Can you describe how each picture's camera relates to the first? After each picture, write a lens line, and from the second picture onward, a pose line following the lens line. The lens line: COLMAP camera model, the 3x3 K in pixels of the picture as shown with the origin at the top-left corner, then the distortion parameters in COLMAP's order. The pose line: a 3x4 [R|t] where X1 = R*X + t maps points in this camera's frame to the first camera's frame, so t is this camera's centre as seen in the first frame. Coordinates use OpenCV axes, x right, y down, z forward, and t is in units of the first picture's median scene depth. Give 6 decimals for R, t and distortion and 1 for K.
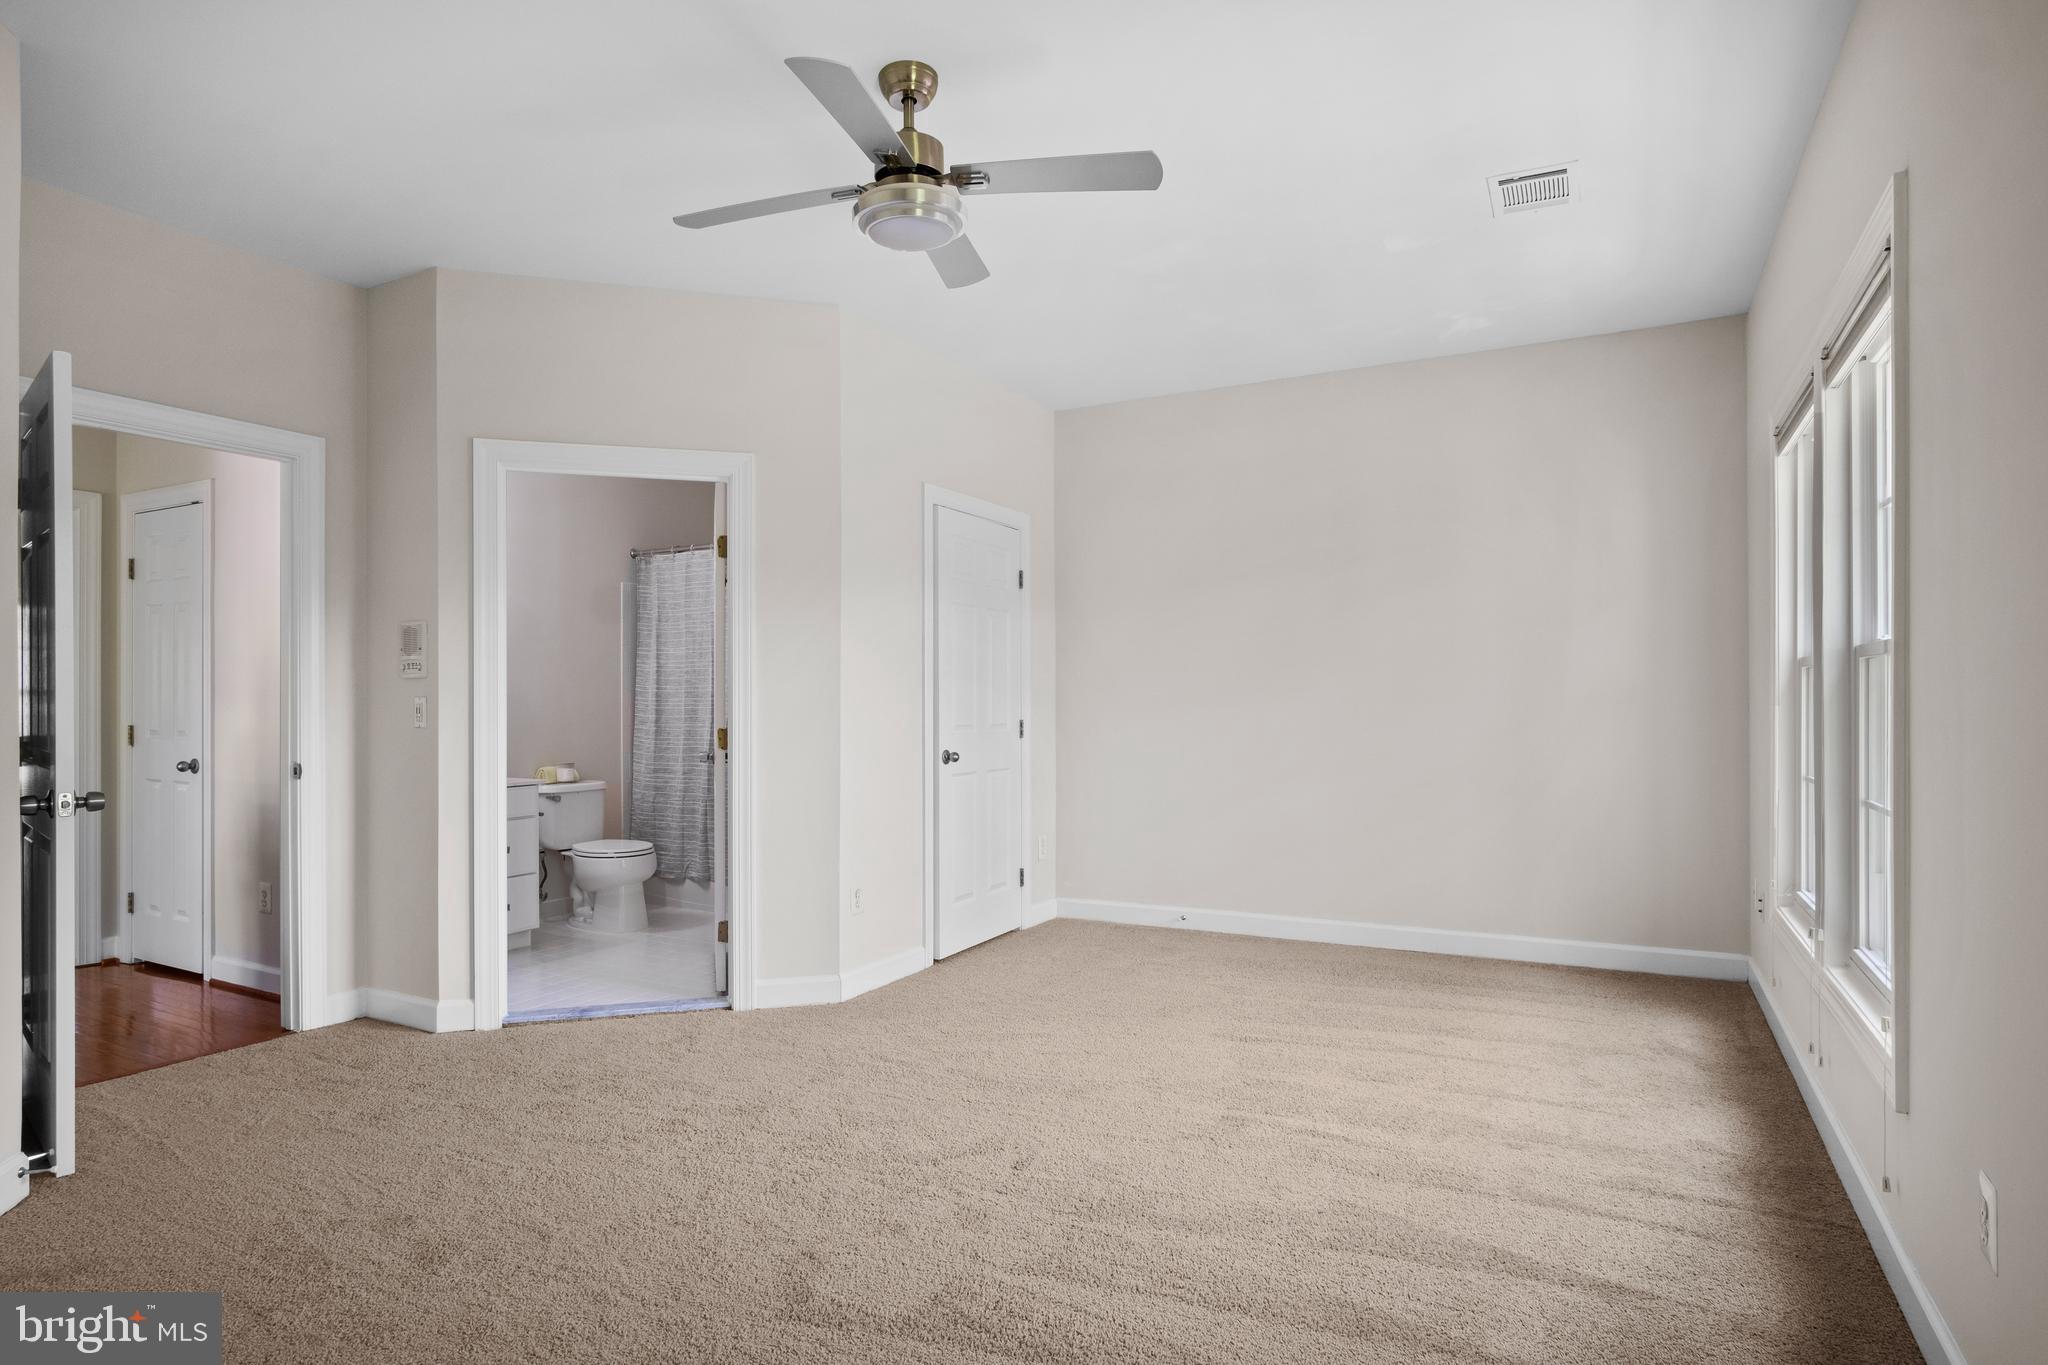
lens RADIAL K [[1123.3, 0, 1034.5], [0, 1123.3, 688.5], [0, 0, 1]] dist [-0.014061, 0.000445]
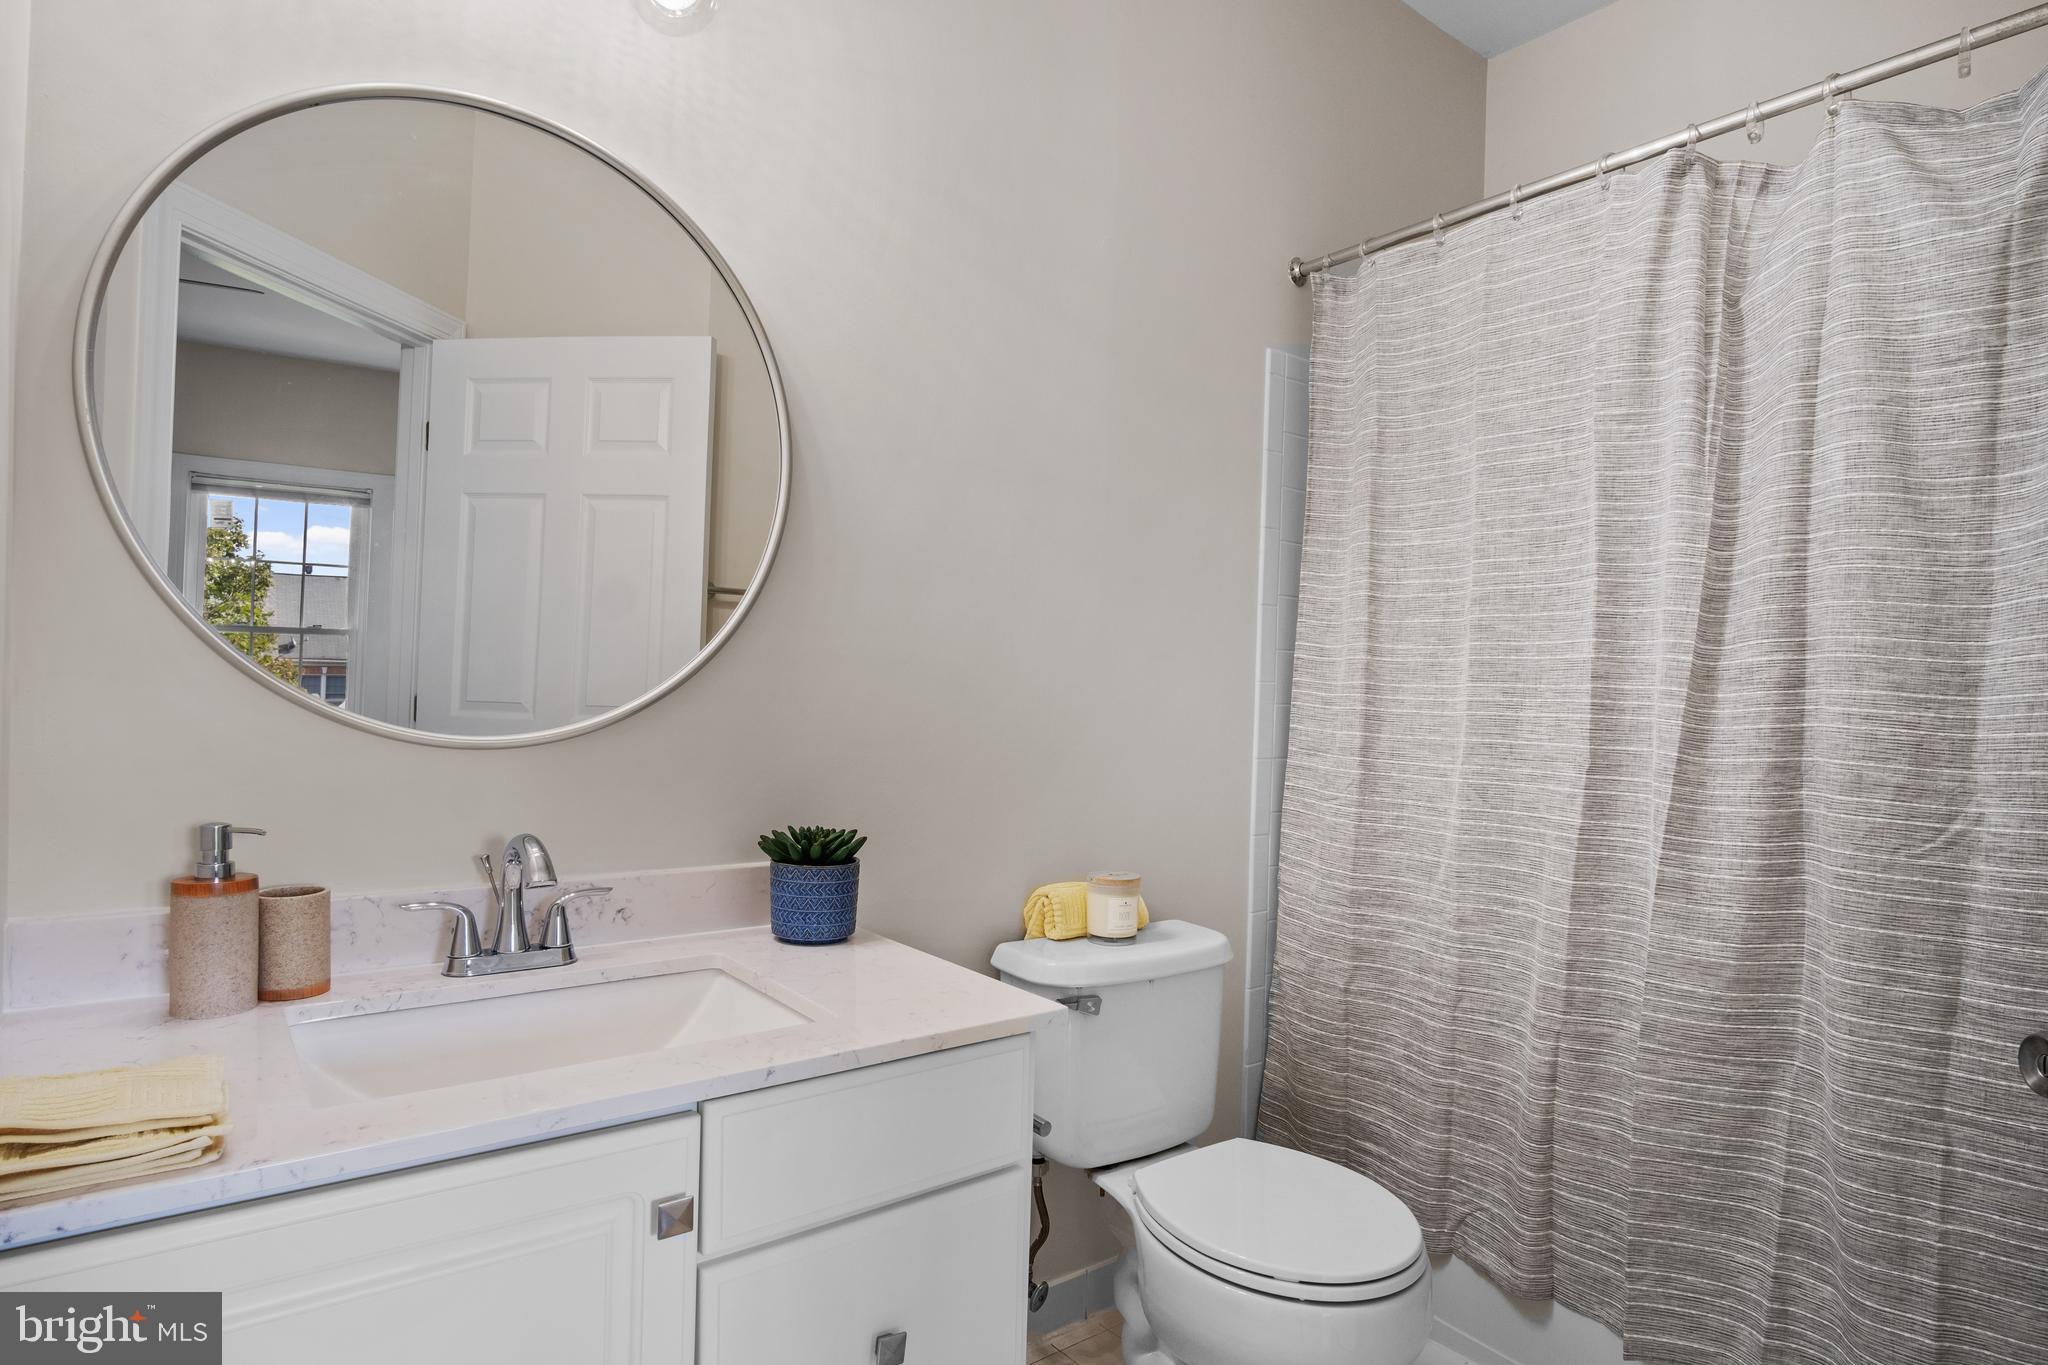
lens RADIAL K [[1123.3, 0, 1024.1], [0, 1123.3, 682.3], [0, 0, 1]] dist [-0.014061, 0.000445]
pose [[0.910272, 0.028008, -0.413063, -0.291712], [-0.031097, 0.999516, -0.000757, 0.012552], [0.412842, 0.013534, 0.910702, 0.654167]]
